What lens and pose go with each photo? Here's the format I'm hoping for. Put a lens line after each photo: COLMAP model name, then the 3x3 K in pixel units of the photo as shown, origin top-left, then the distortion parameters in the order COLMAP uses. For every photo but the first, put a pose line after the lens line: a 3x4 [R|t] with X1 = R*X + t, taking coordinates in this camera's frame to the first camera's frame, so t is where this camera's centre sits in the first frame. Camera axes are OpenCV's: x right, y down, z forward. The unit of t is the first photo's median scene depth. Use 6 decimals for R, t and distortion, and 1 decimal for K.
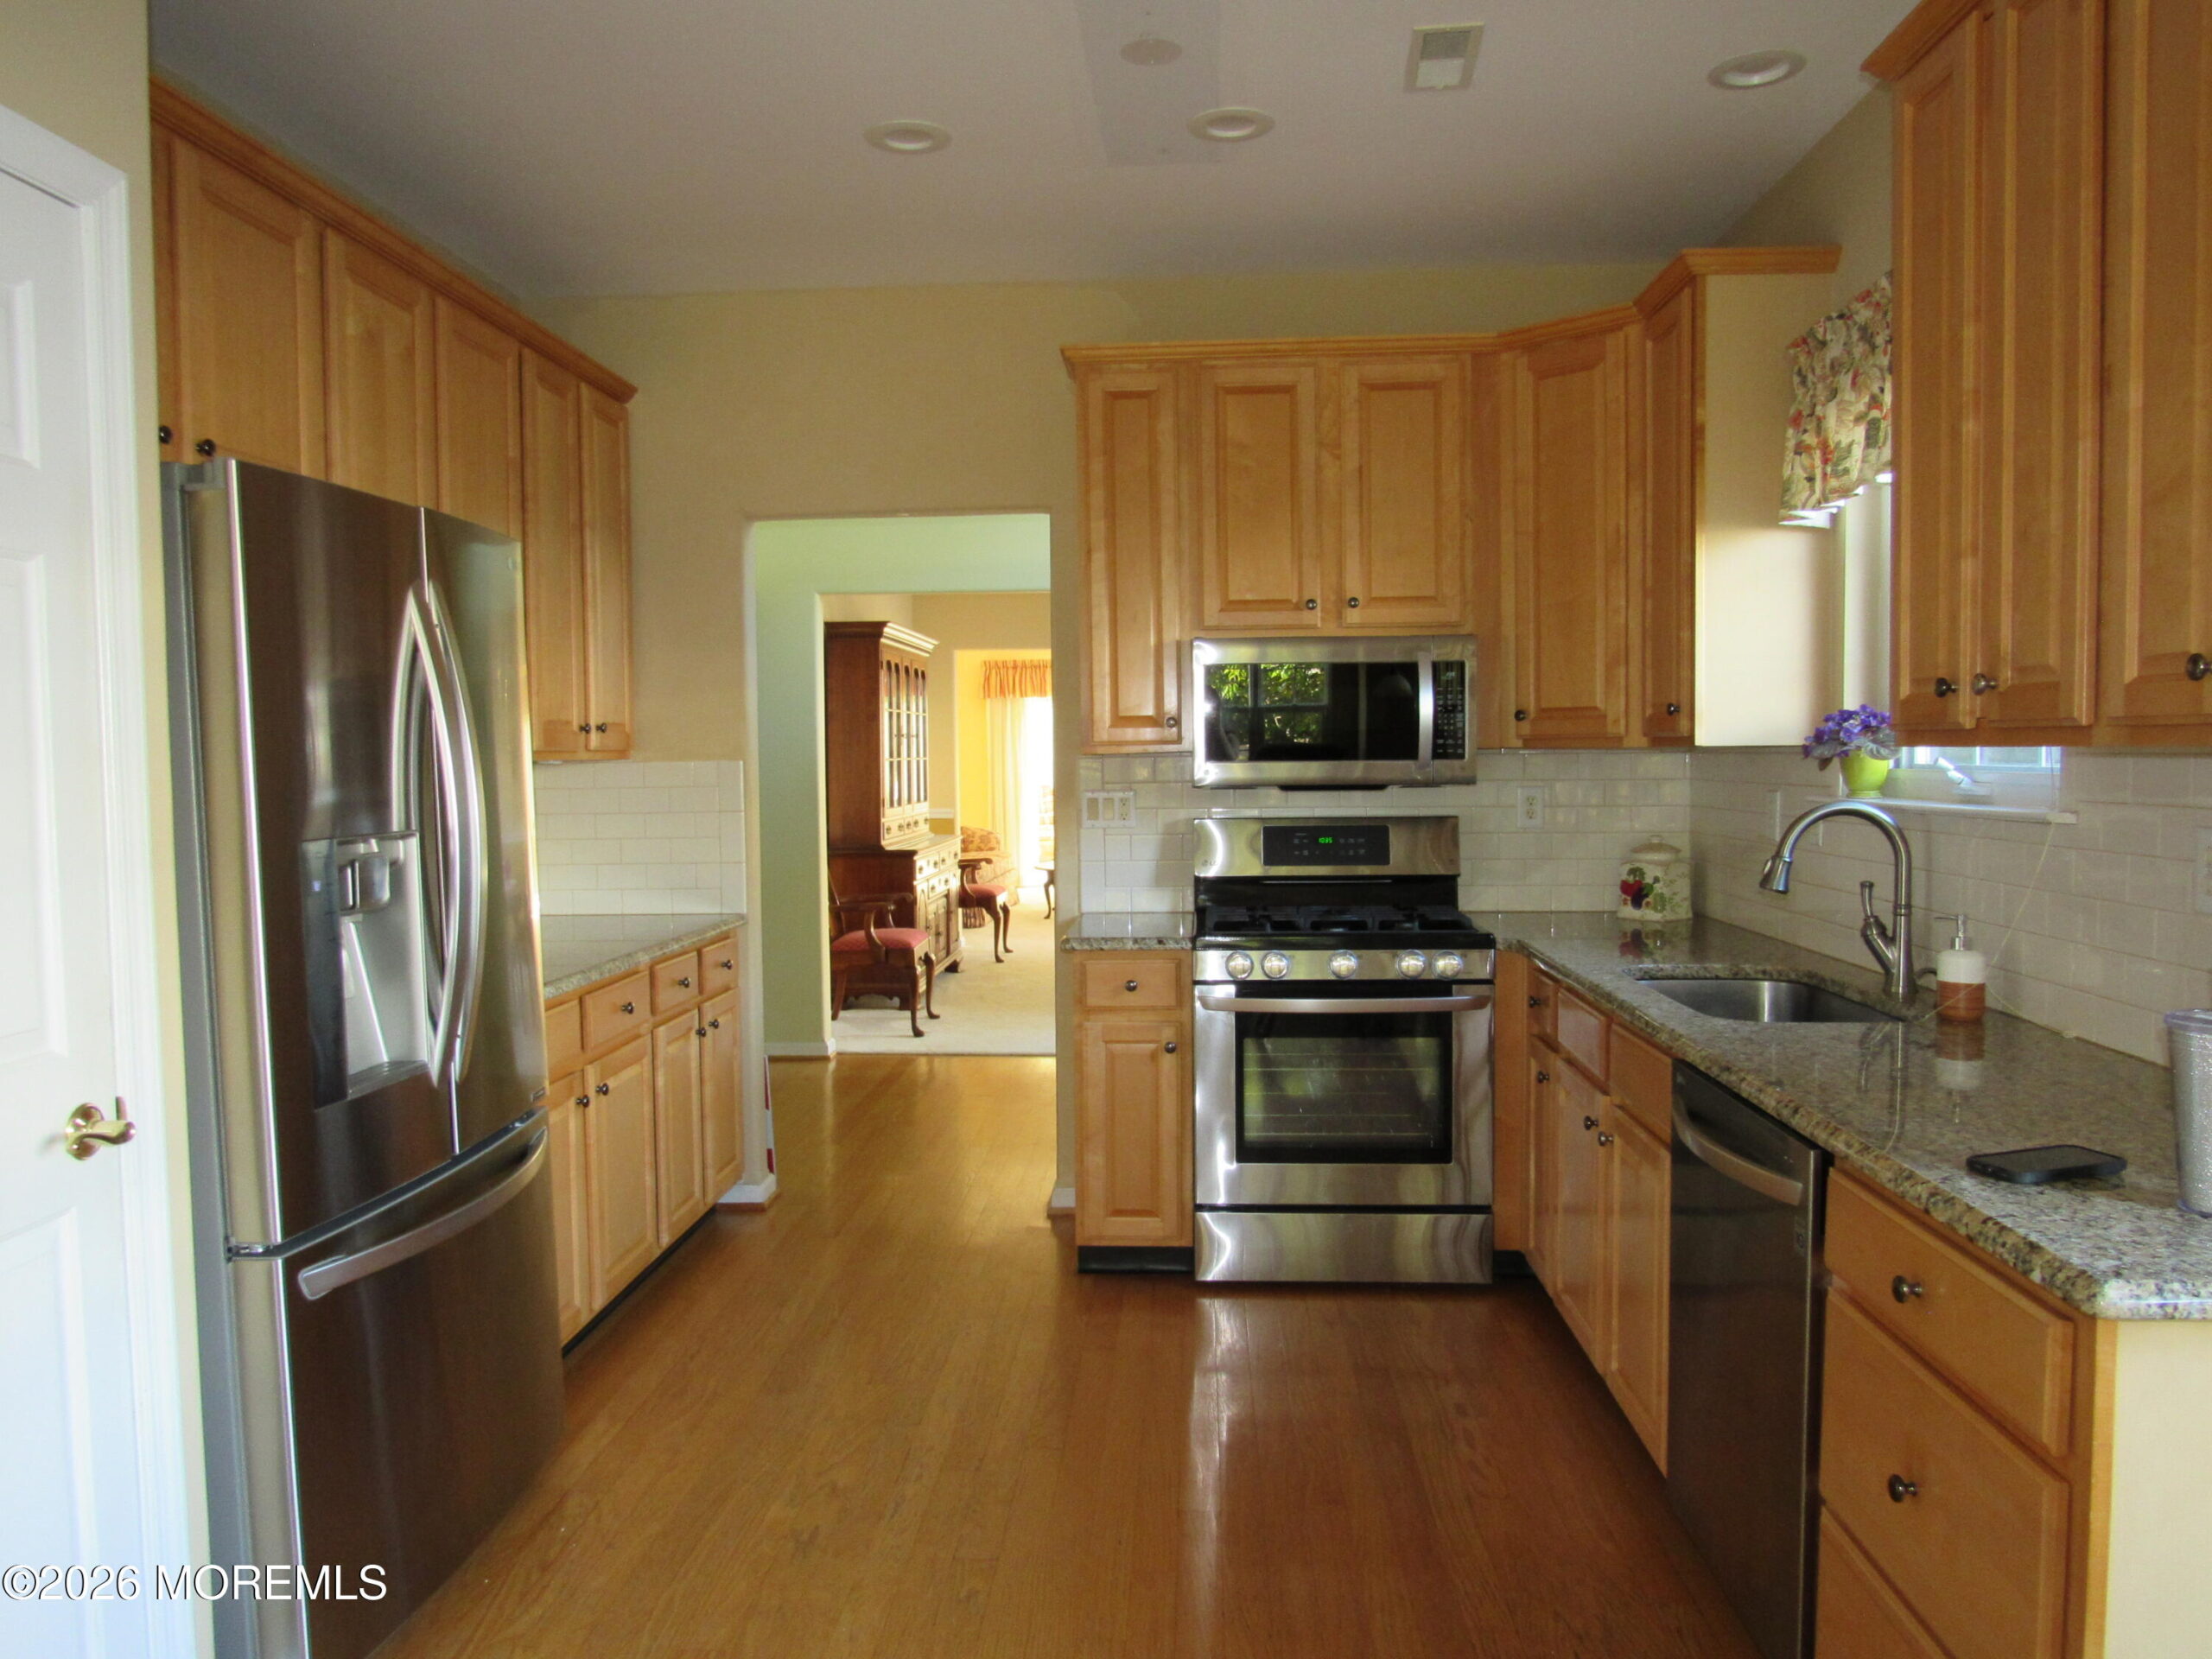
lens RADIAL K [[1576.2, 0, 1110.6], [0, 1576.2, 826.5], [0, 0, 1]] dist [-0.012055, 0.000394]
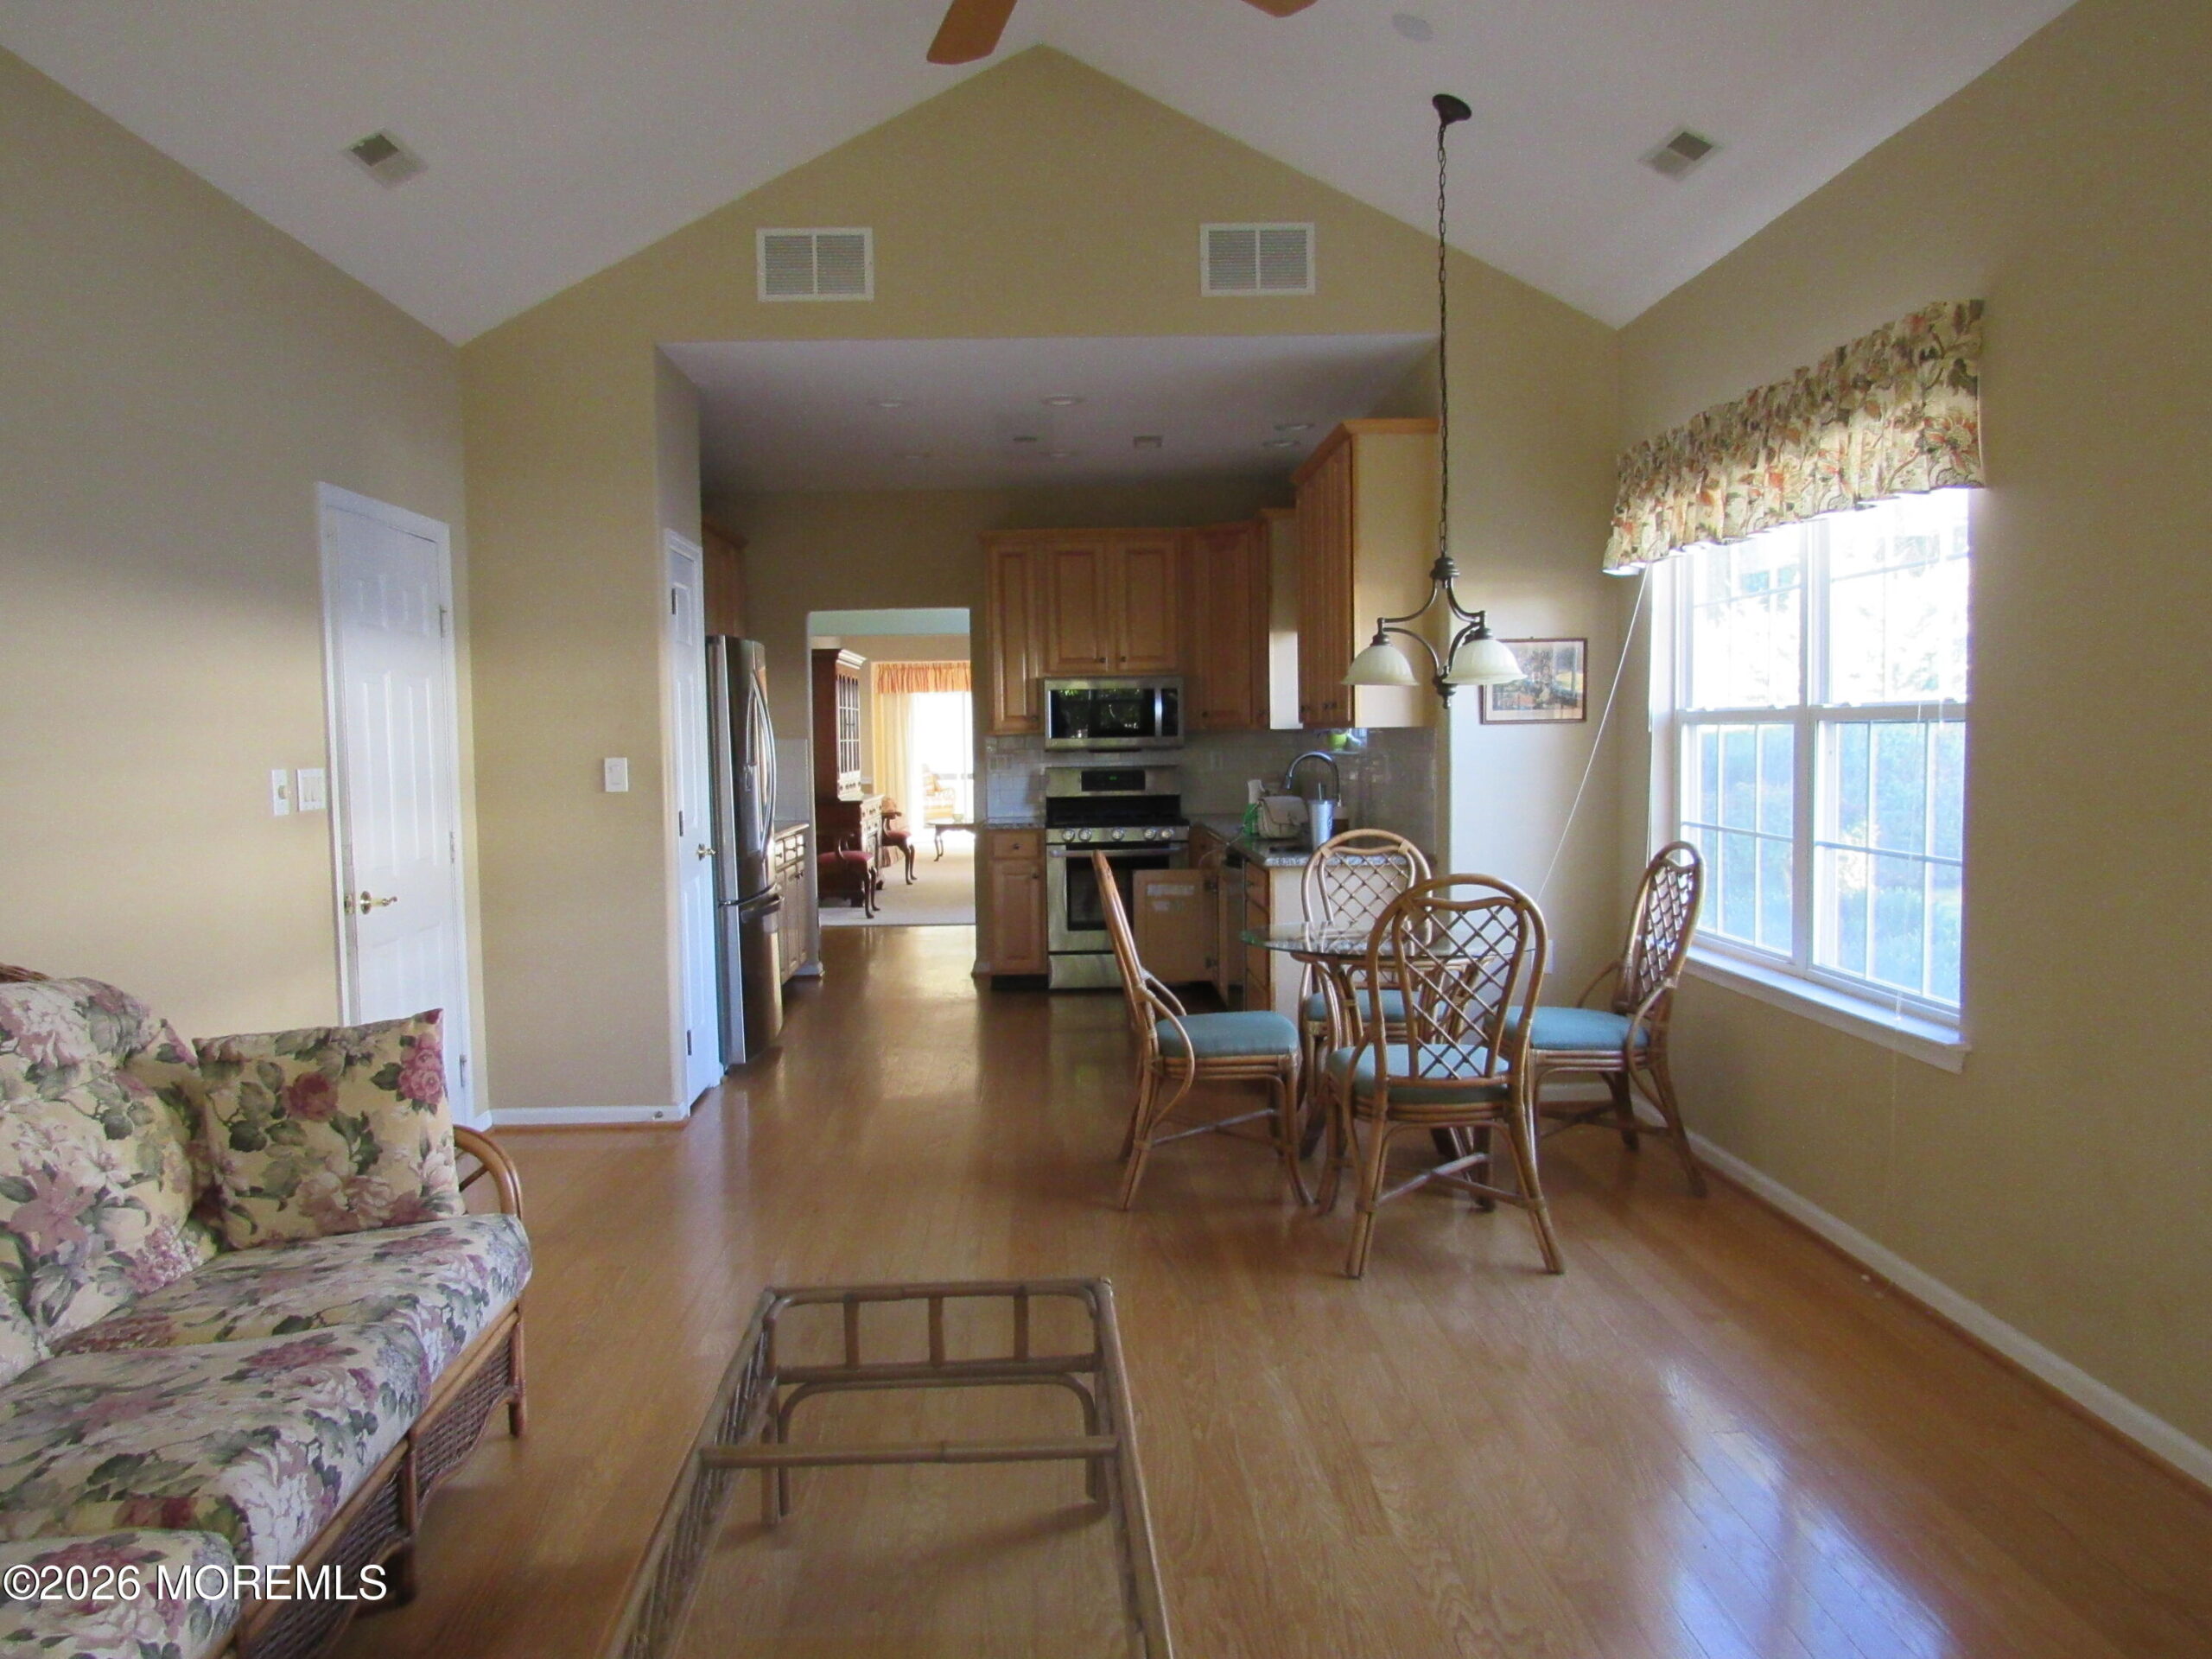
lens RADIAL K [[1576.2, 0, 1096.9], [0, 1576.2, 828.0], [0, 0, 1]] dist [-0.012055, 0.000394]
pose [[0.996269, -0.011448, 0.085537, -0.054579], [0.010523, 0.999881, 0.011261, 0.051028], [-0.085655, -0.010319, 0.996271, -1.001579]]
